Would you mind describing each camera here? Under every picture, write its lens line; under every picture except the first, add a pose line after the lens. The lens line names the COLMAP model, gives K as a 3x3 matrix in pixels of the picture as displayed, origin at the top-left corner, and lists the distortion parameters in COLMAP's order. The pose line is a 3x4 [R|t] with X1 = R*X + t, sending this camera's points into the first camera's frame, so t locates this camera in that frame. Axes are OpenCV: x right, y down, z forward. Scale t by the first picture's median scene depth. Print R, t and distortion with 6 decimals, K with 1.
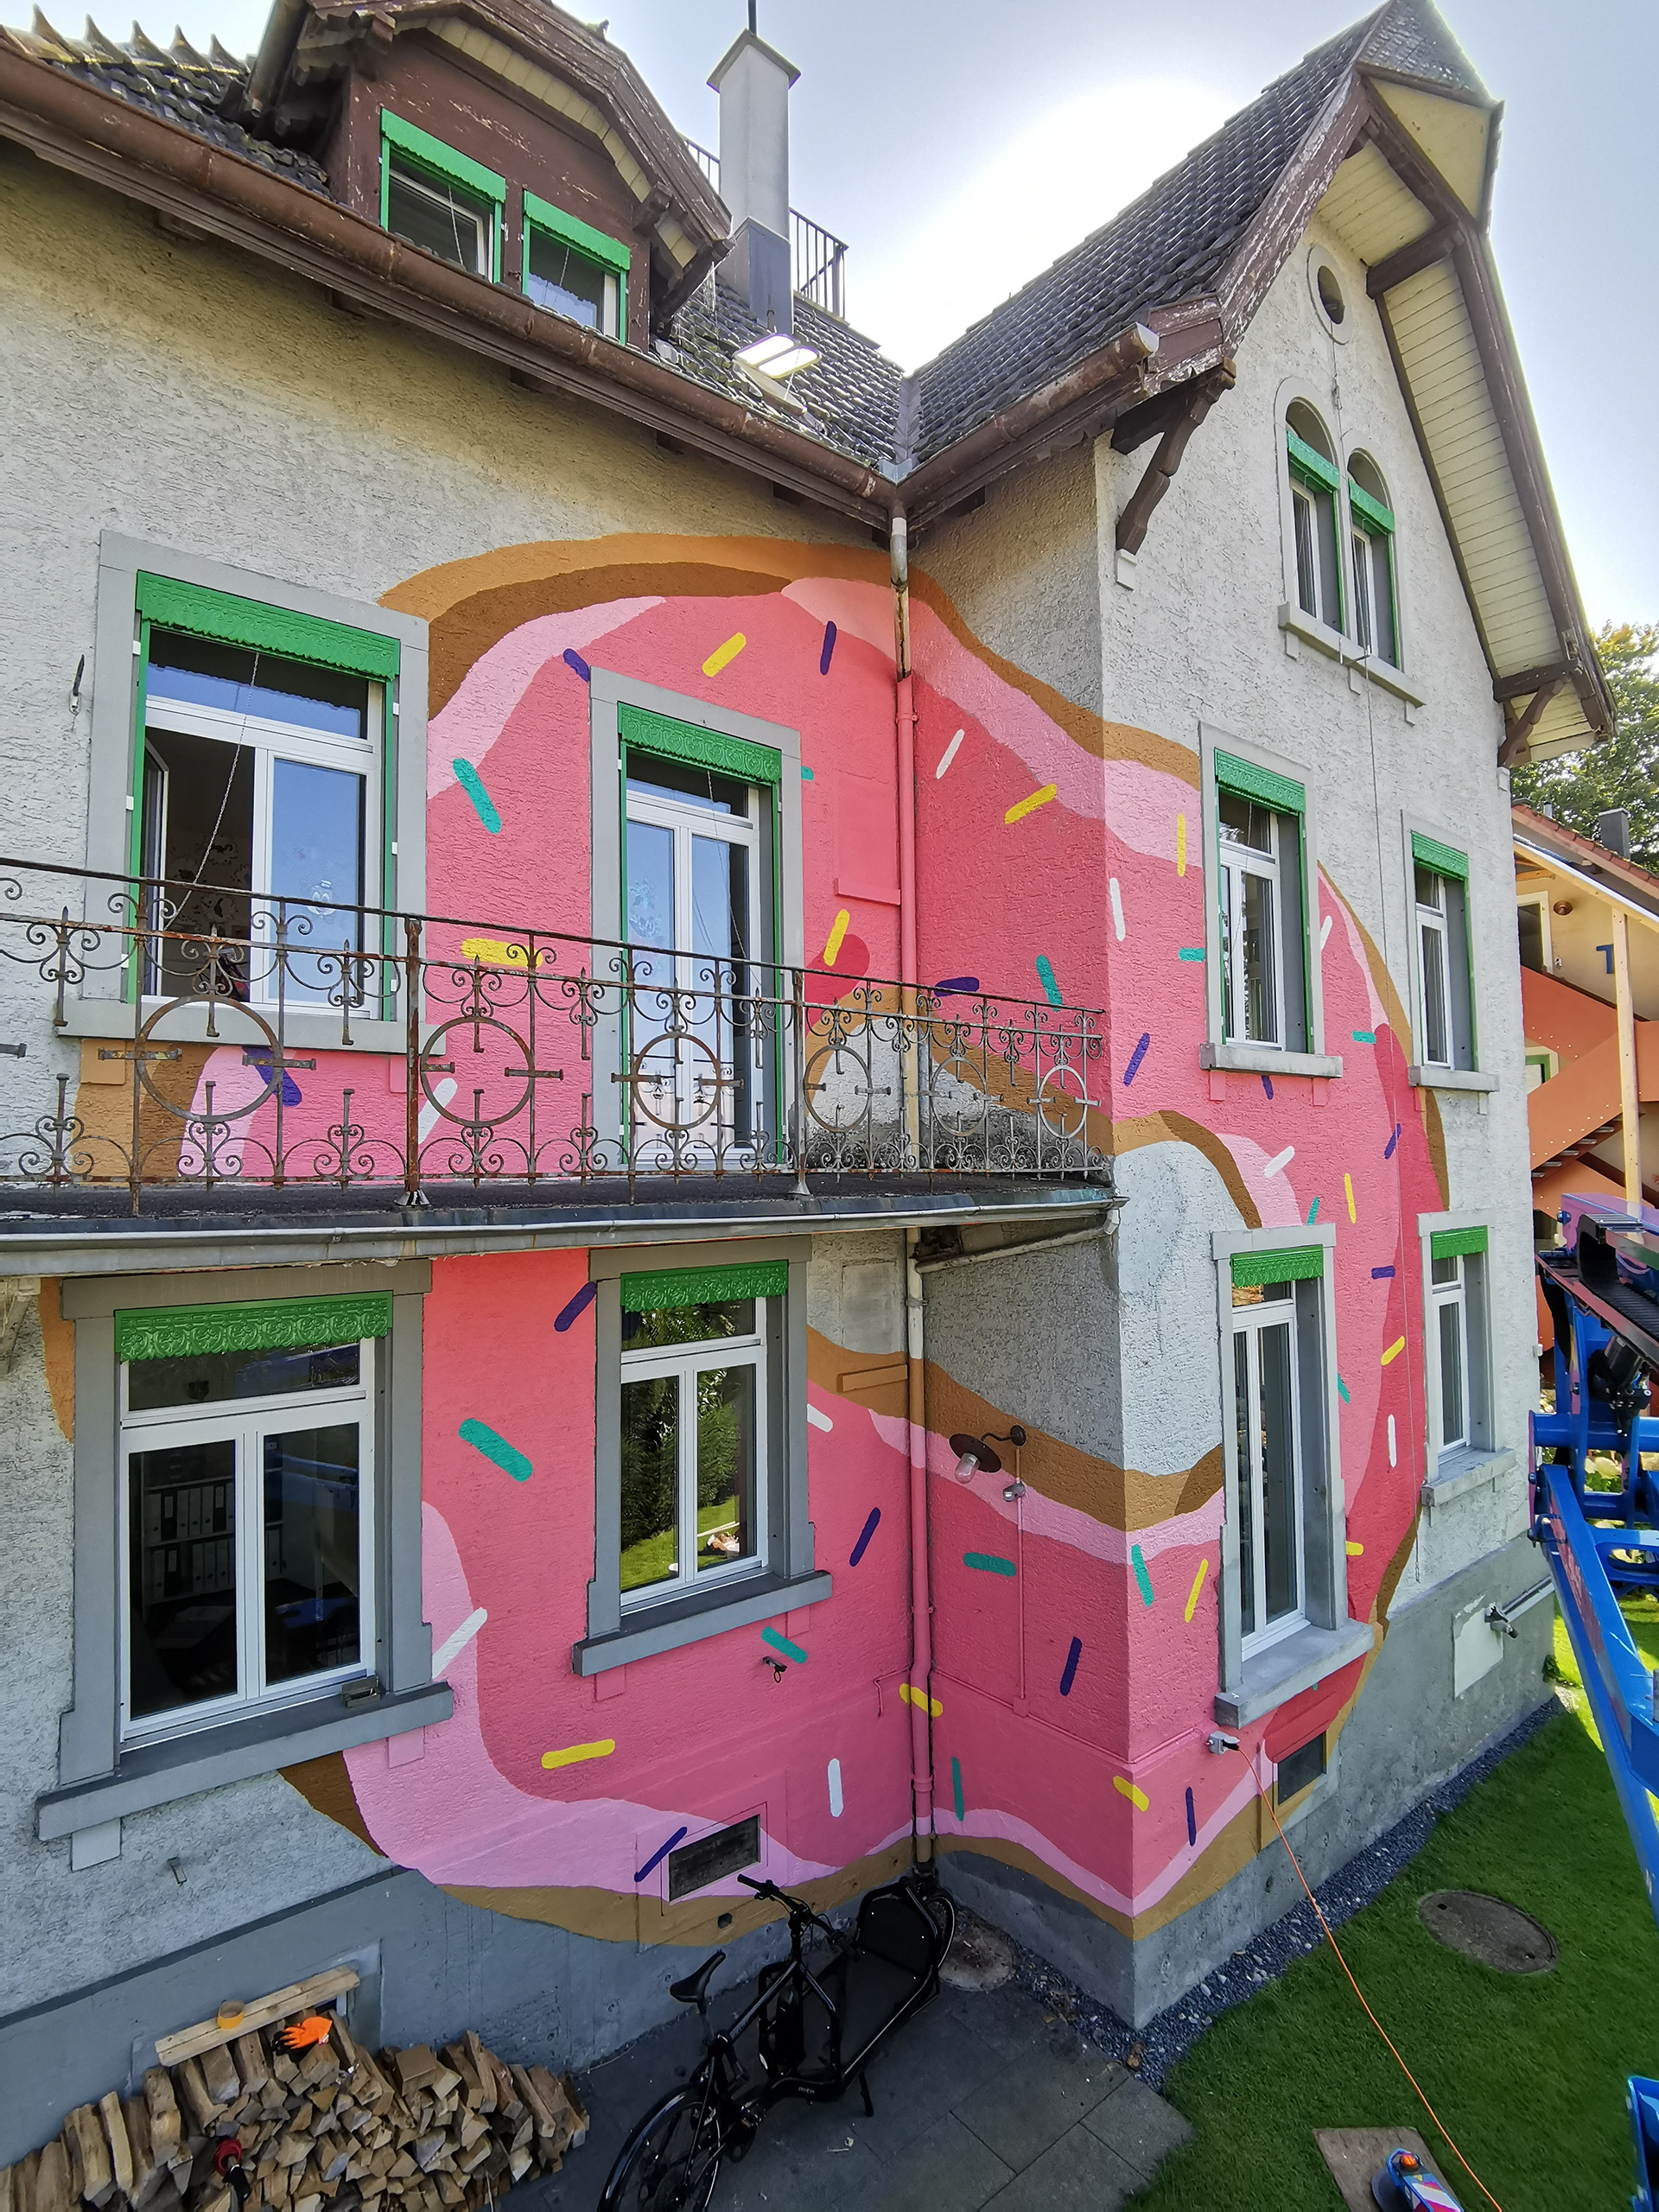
lens RADIAL K [[1102.0, 0, 829.5], [0, 1102.0, 1106.0], [0, 0, 1]] dist [0.016304, -0.053909]
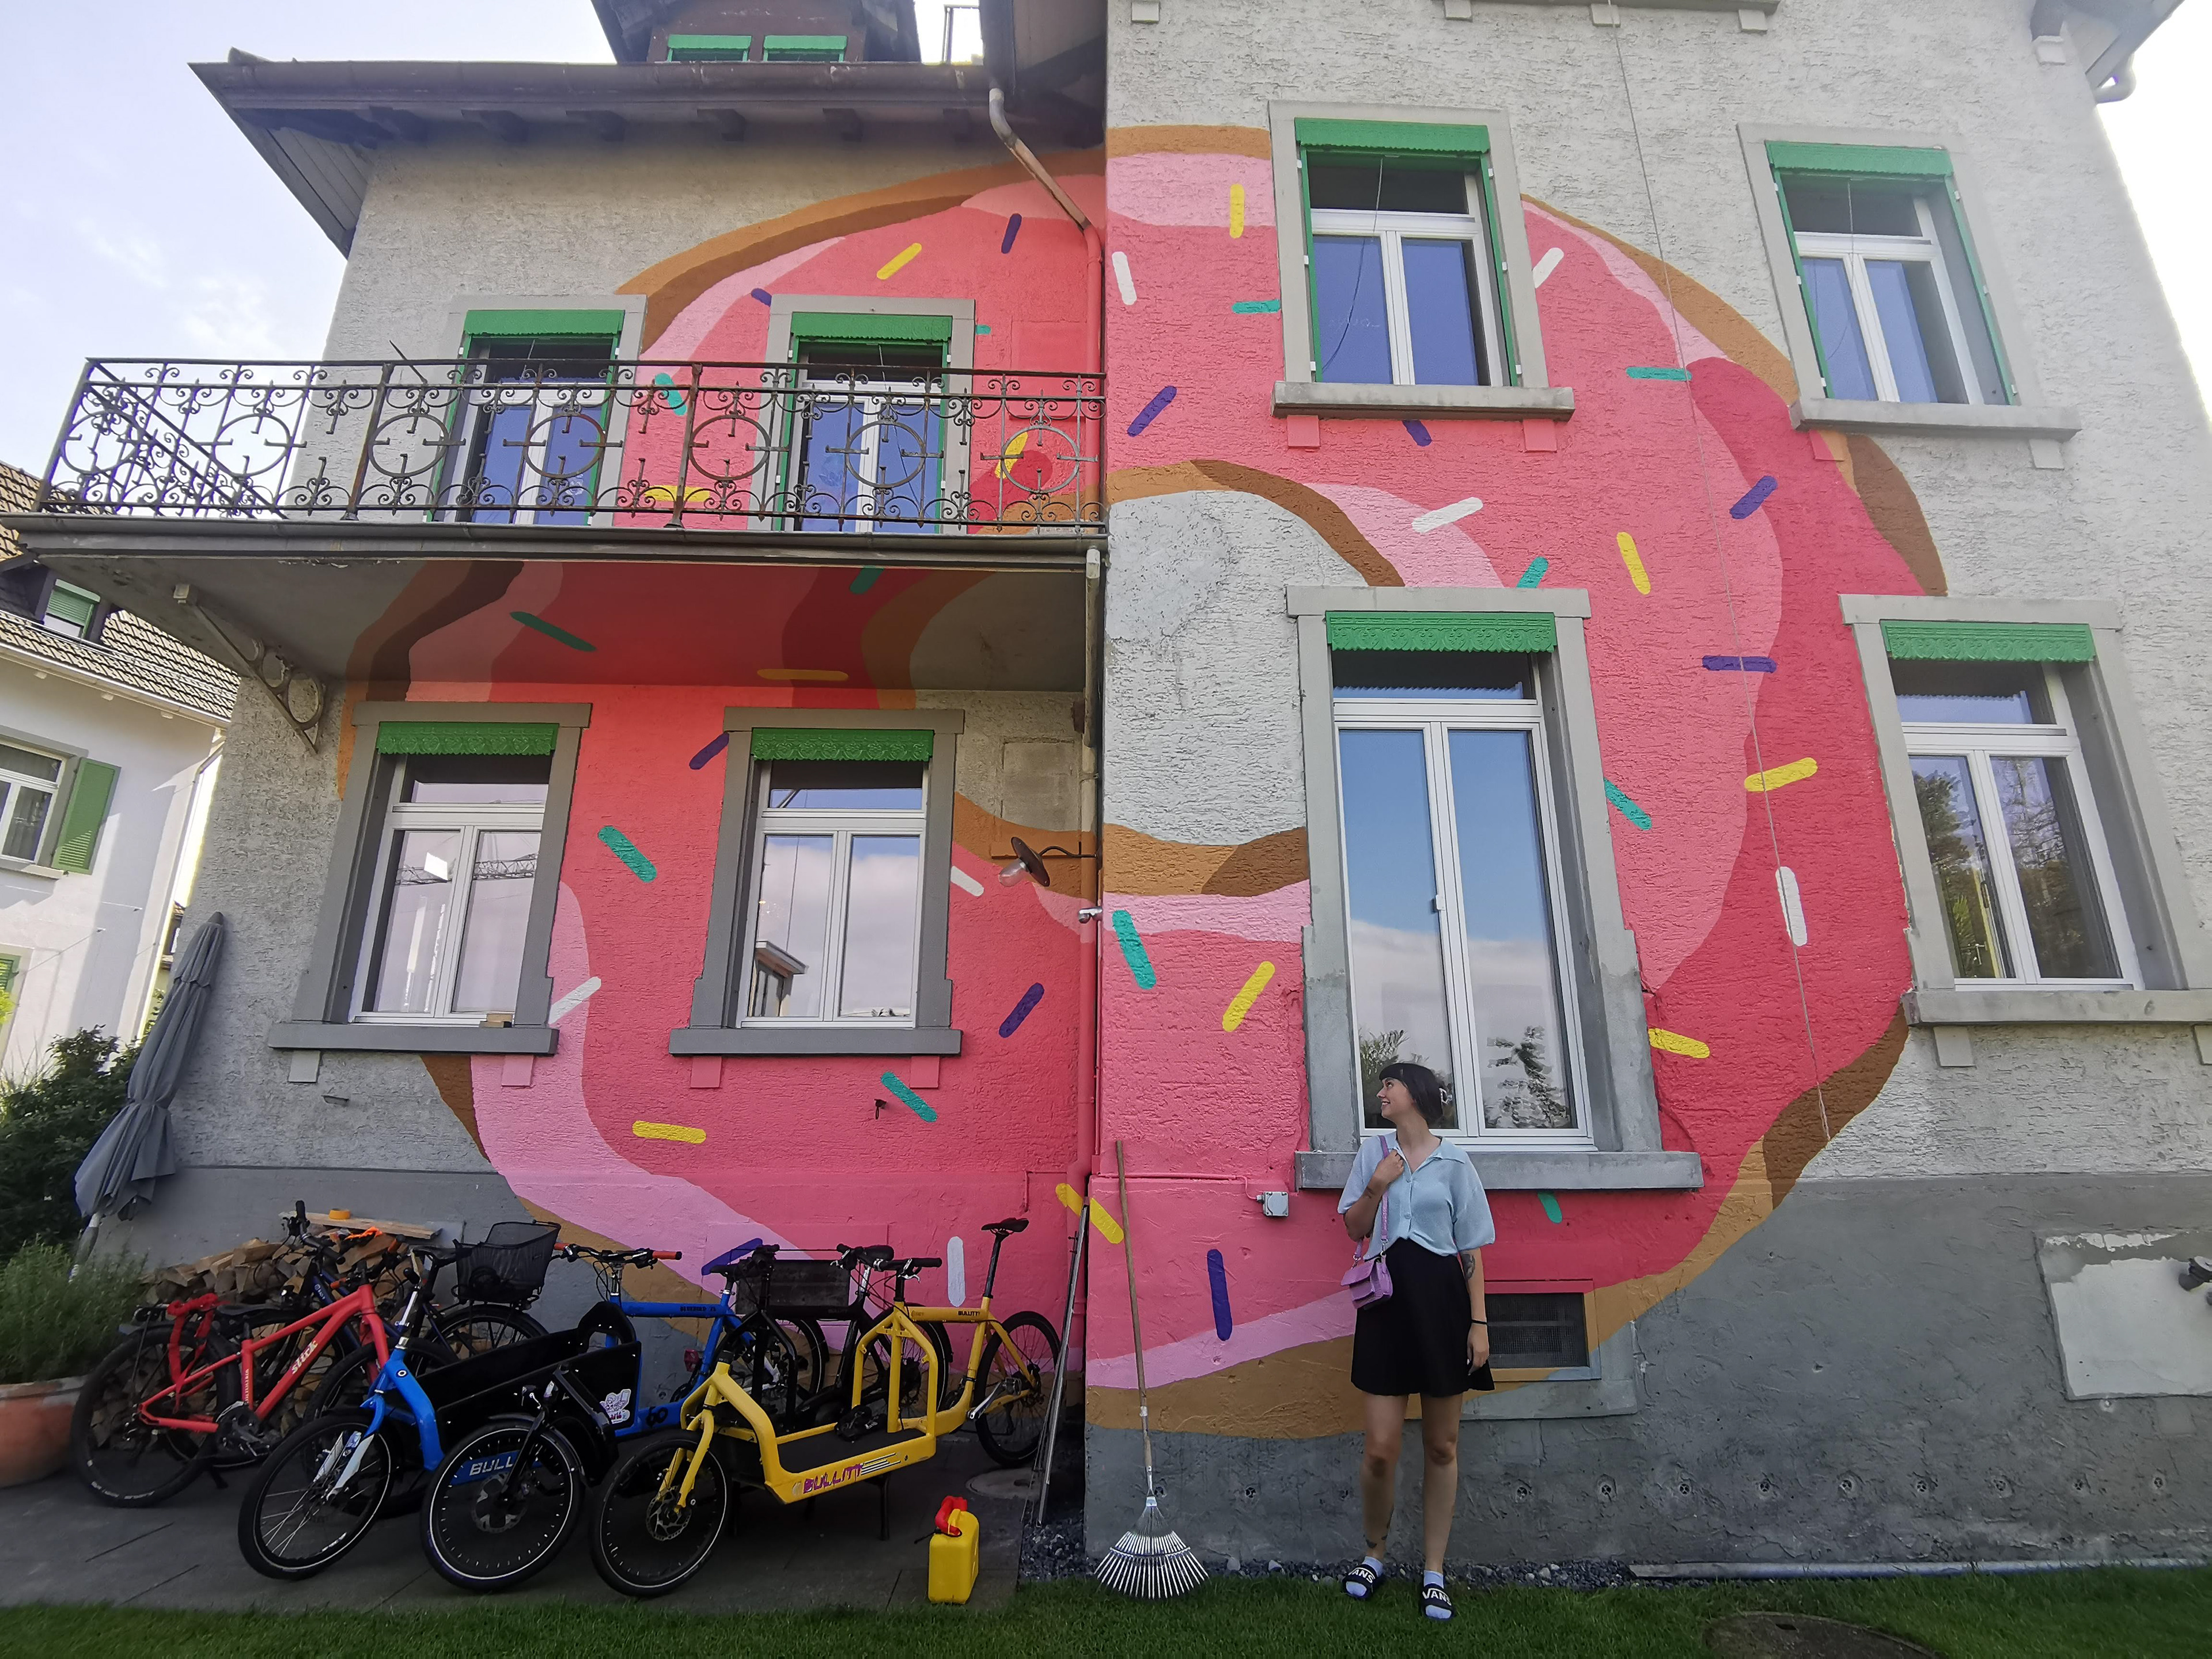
lens RADIAL K [[1102.0, 0, 1106.0], [0, 1102.0, 829.5], [0, 0, 1]] dist [0.016304, -0.053909]
pose [[0.793484, -0.159579, -0.587297, 0.728156], [0.021138, 0.971655, -0.235456, 0.507620], [0.608224, 0.174416, 0.774366, 0.325927]]
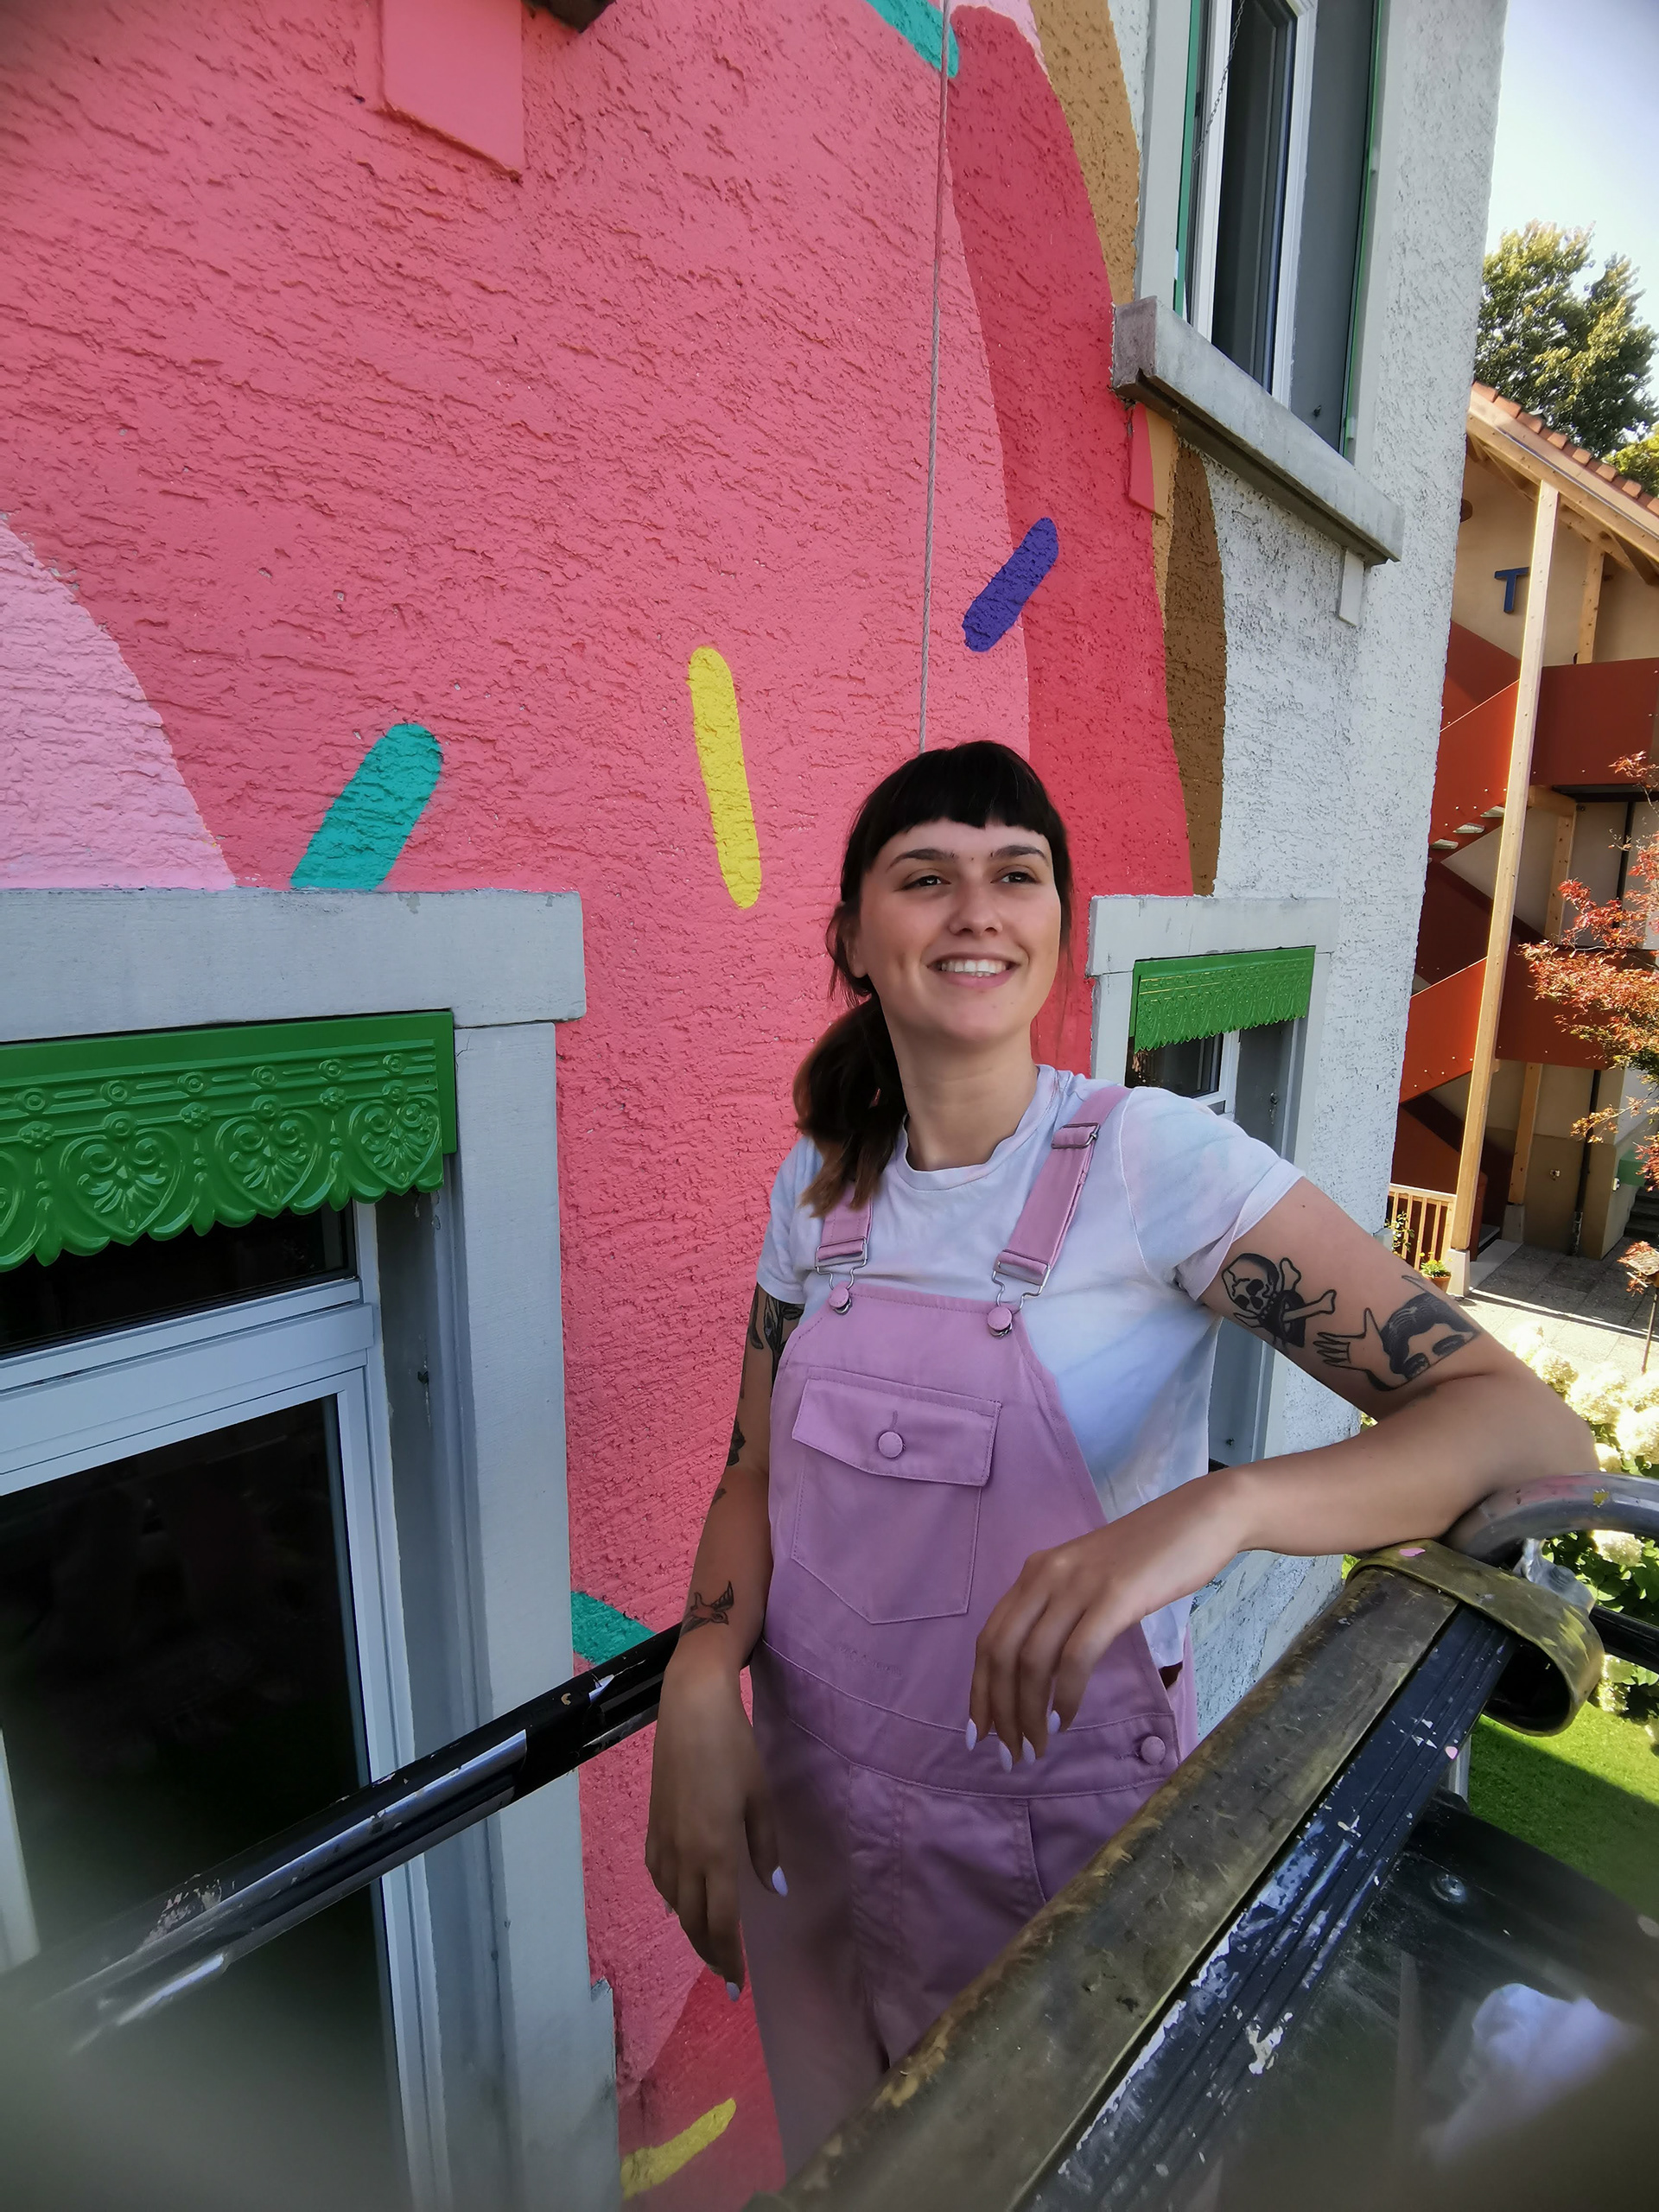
lens RADIAL K [[1102.0, 0, 829.5], [0, 1102.0, 1106.0], [0, 0, 1]] dist [0.016304, -0.053909]
pose [[0.990230, 0.001128, 0.139442, 0.567787], [-0.035568, 0.968936, 0.244740, 0.112084], [-0.134835, -0.247309, 0.959509, 0.964906]]
